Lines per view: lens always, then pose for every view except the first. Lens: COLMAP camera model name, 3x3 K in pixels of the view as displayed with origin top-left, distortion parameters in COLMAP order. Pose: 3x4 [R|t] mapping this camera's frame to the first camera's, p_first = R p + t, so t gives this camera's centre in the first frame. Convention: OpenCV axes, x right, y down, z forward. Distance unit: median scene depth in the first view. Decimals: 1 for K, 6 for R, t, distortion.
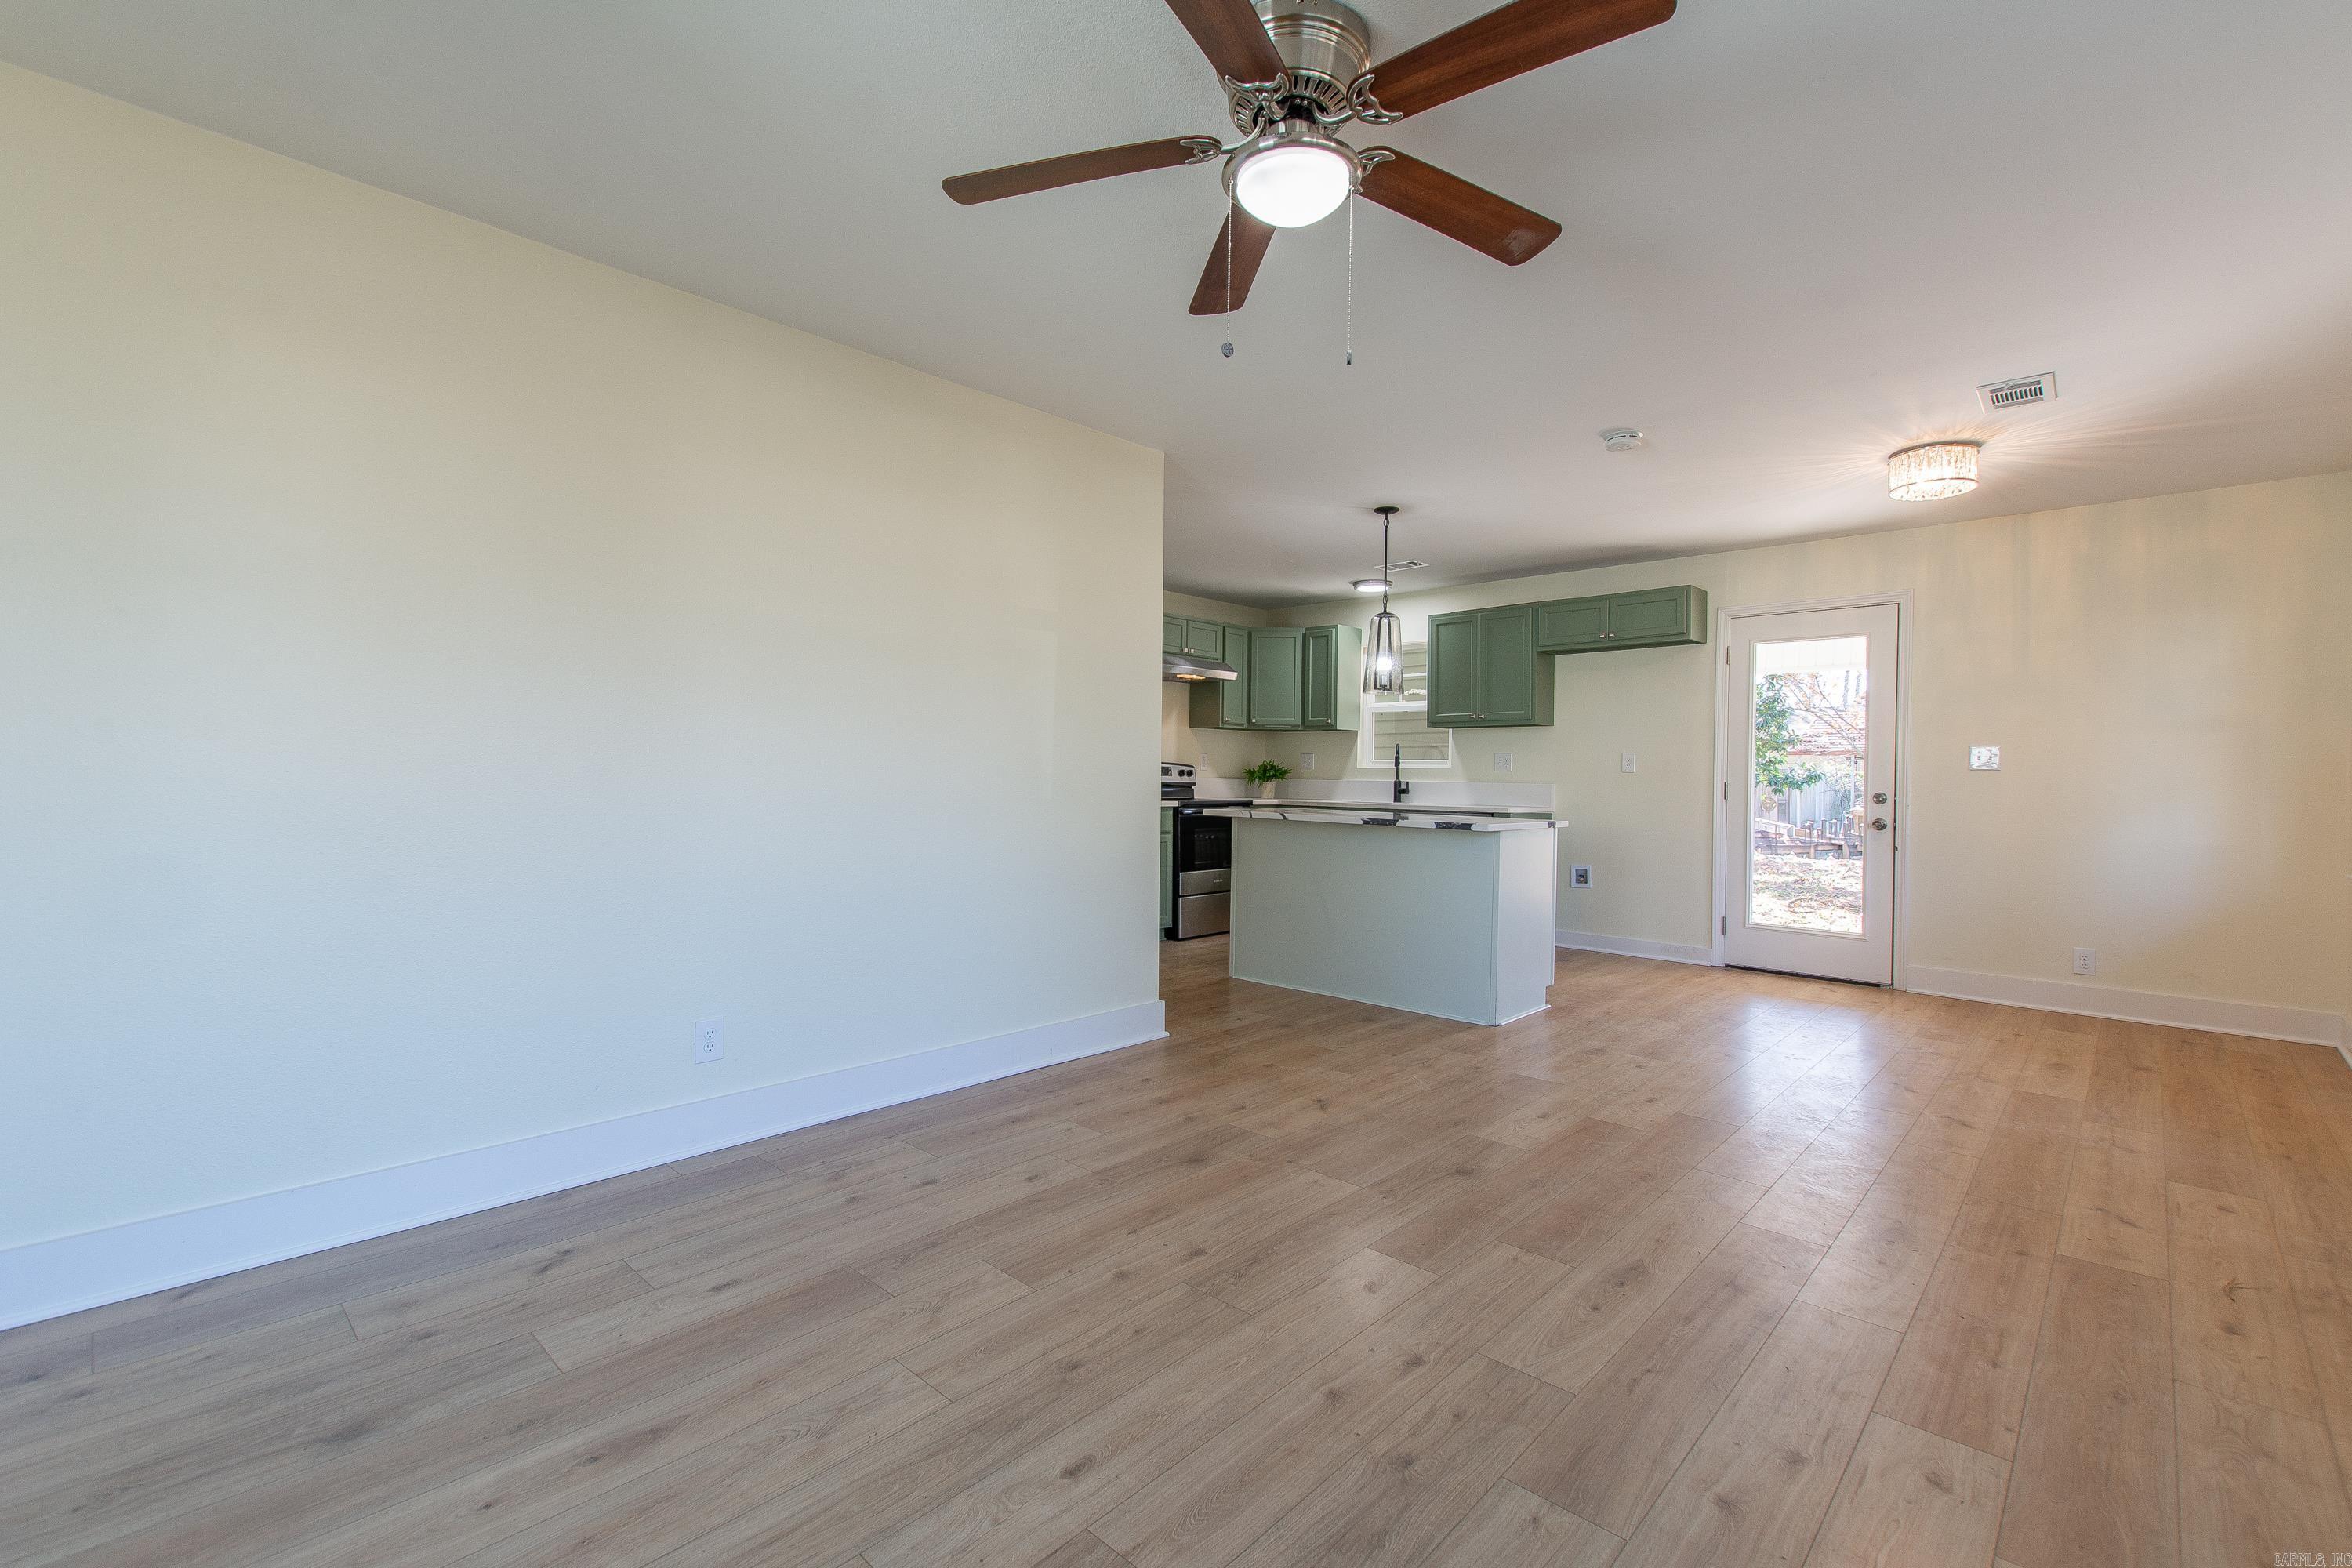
lens RADIAL K [[1023.4, 0, 1183.2], [0, 1023.4, 779.5], [0, 0, 1]] dist [0.002835, -0.002423]
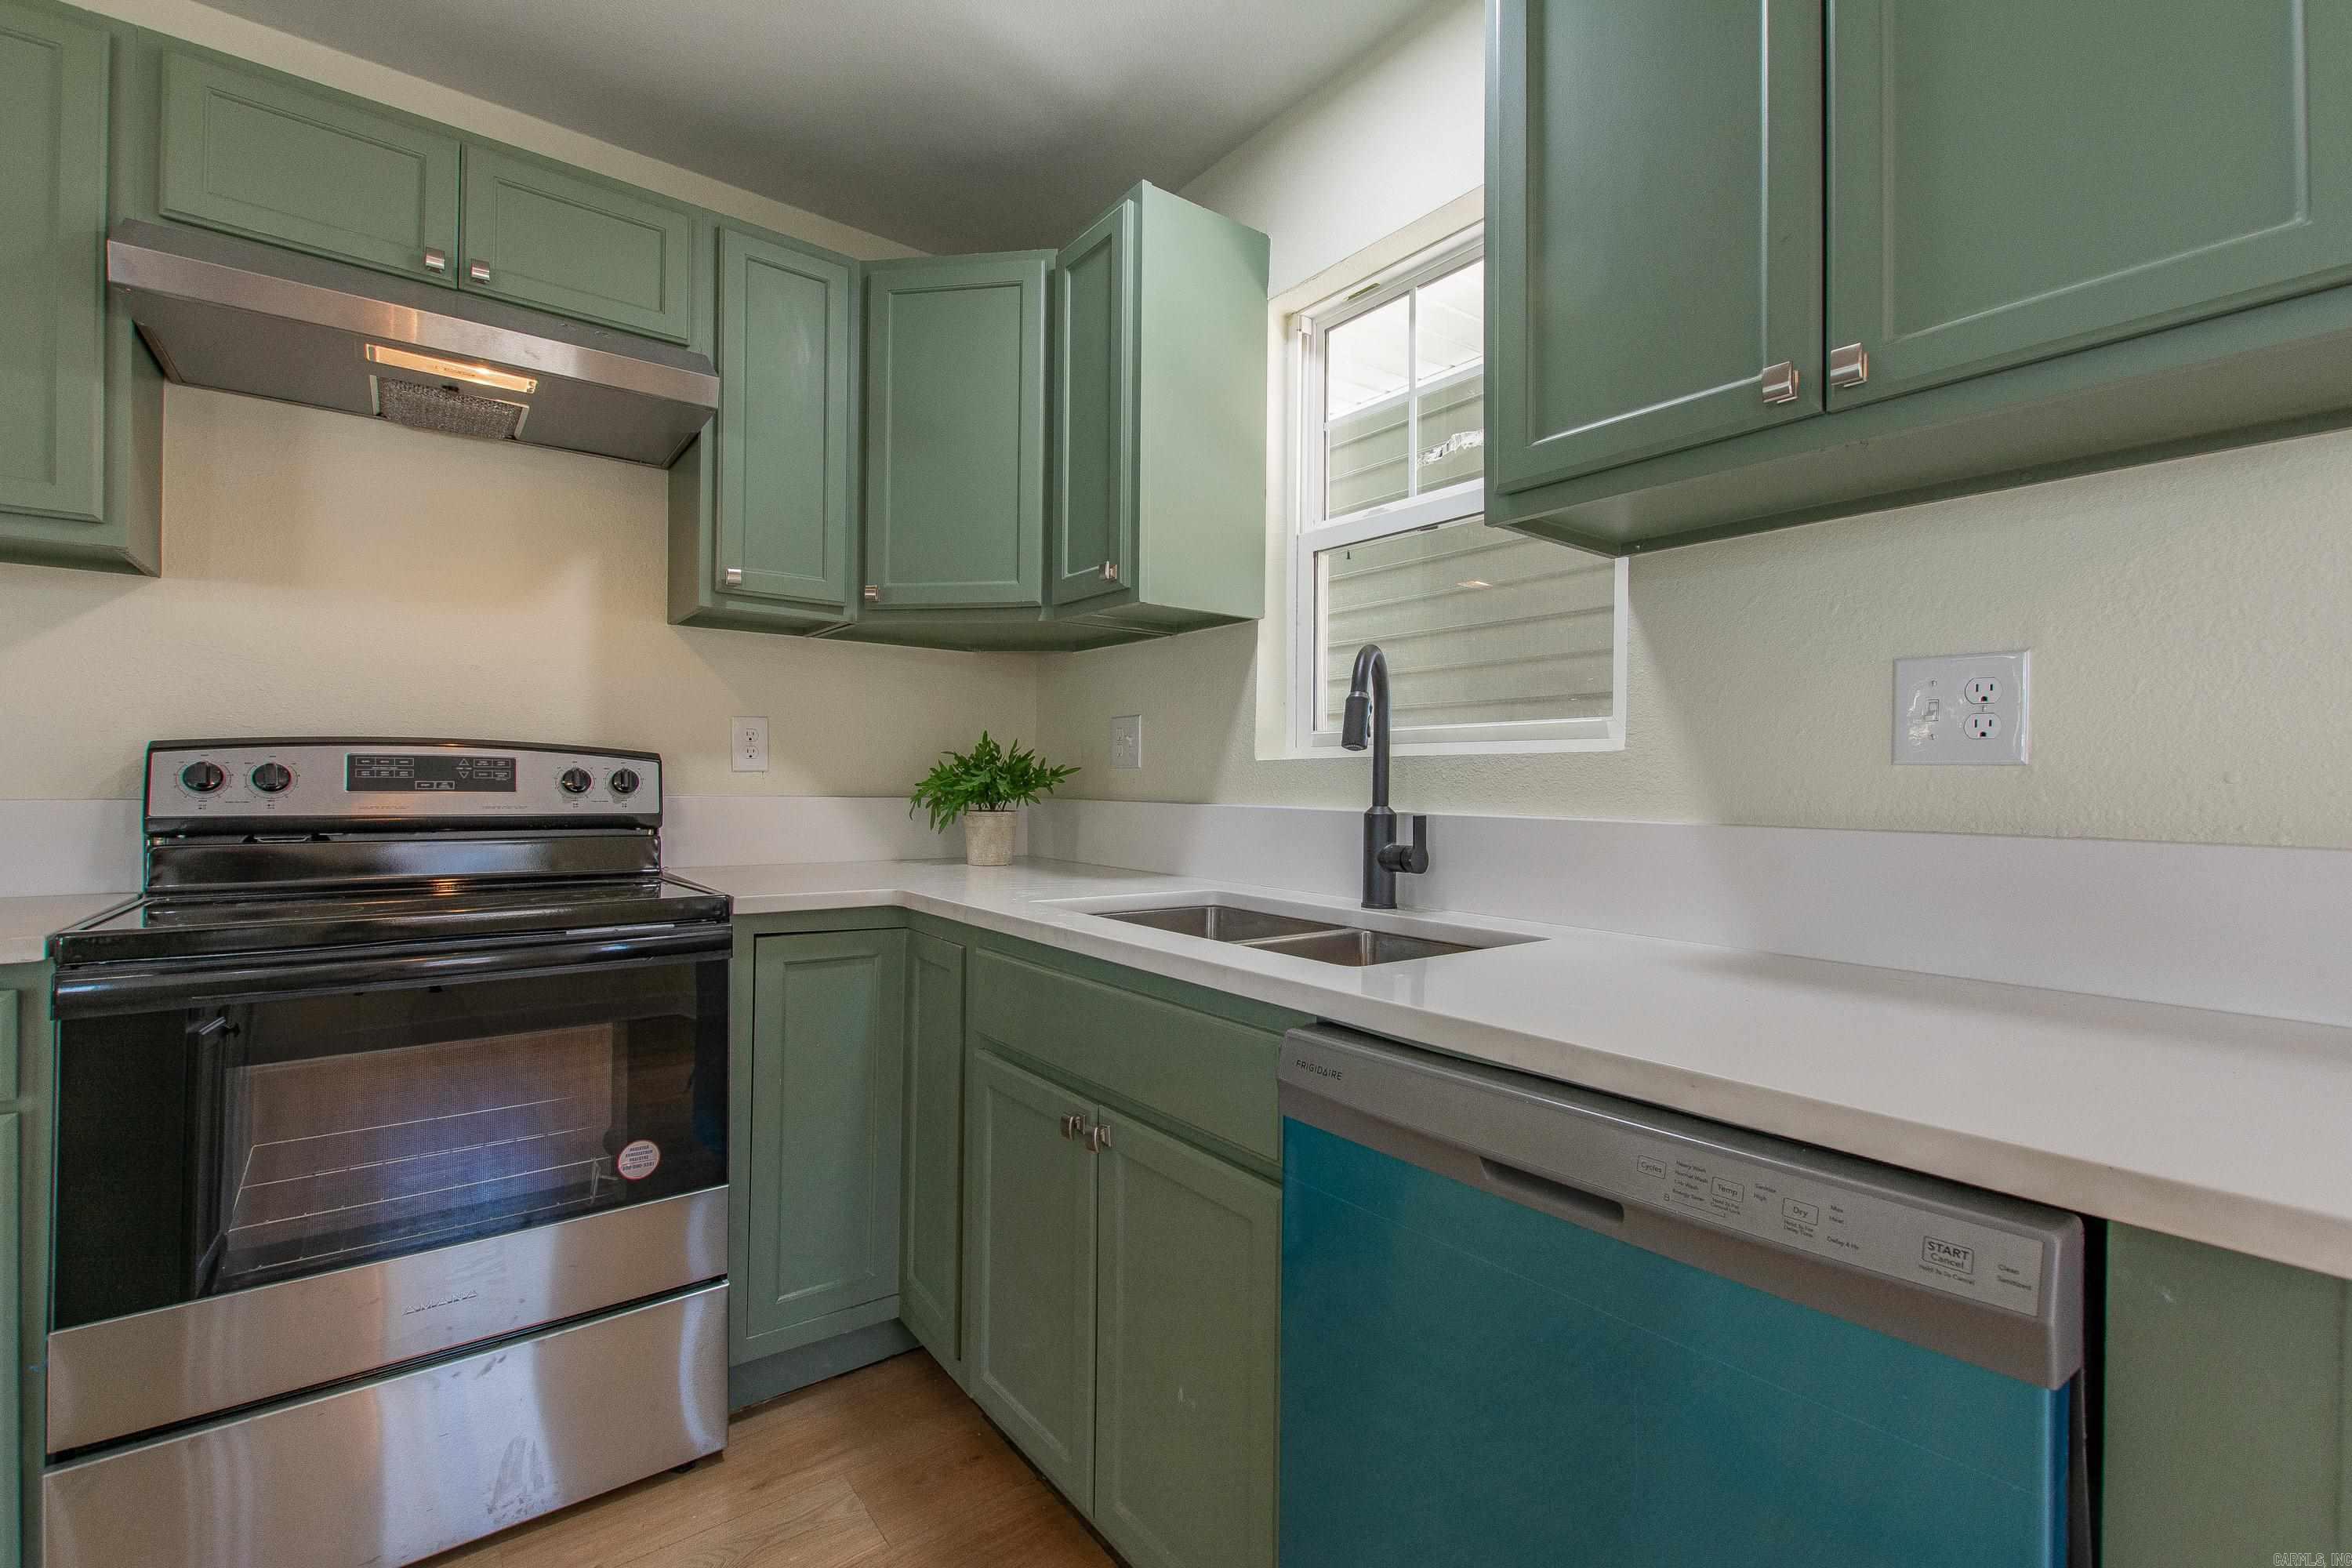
lens RADIAL K [[1023.4, 0, 1191.0], [0, 1023.4, 778.6], [0, 0, 1]] dist [0.002835, -0.002423]
pose [[0.988803, -0.003713, -0.149178, 0.250507], [0.002264, 0.999949, -0.009888, -0.005183], [0.149207, 0.009439, 0.988761, 0.953389]]
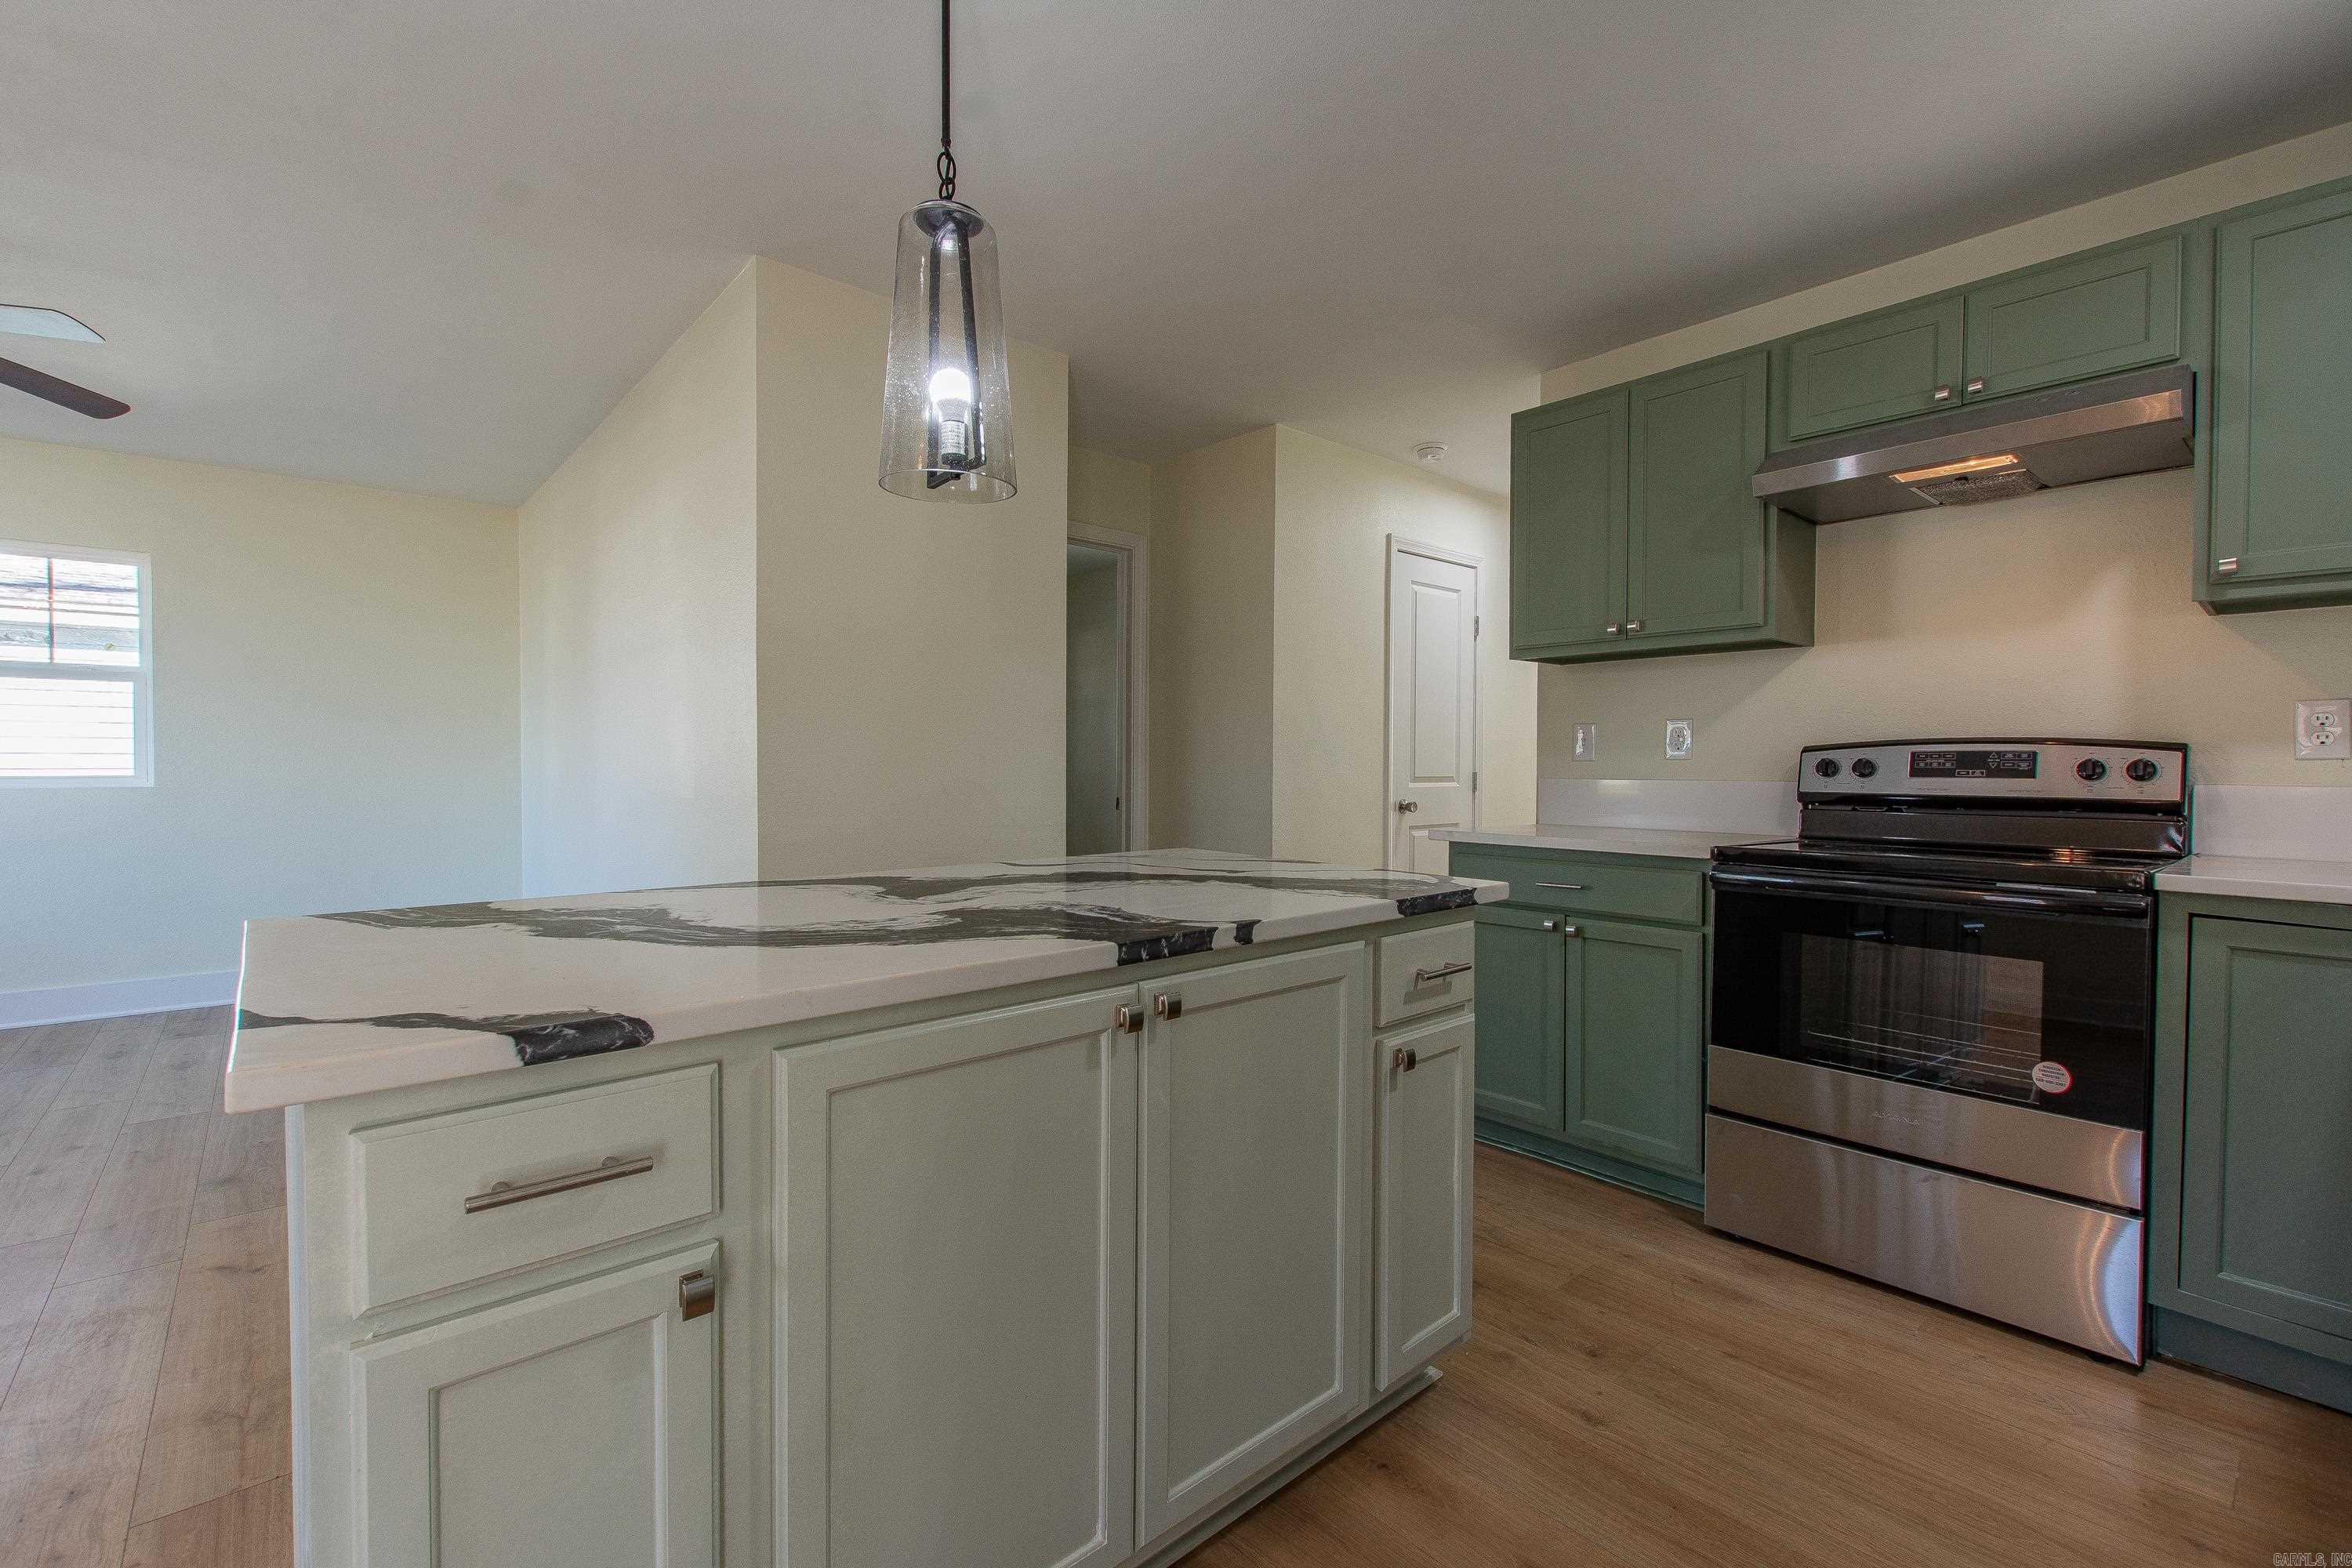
lens RADIAL K [[1023.4, 0, 1189.6], [0, 1023.4, 781.3], [0, 0, 1]] dist [0.002835, -0.002423]
pose [[-0.088621, 0.002938, -0.996061, 0.418269], [-0.011936, 0.999921, 0.004012, -0.001337], [0.995994, 0.012244, -0.088579, 0.950283]]
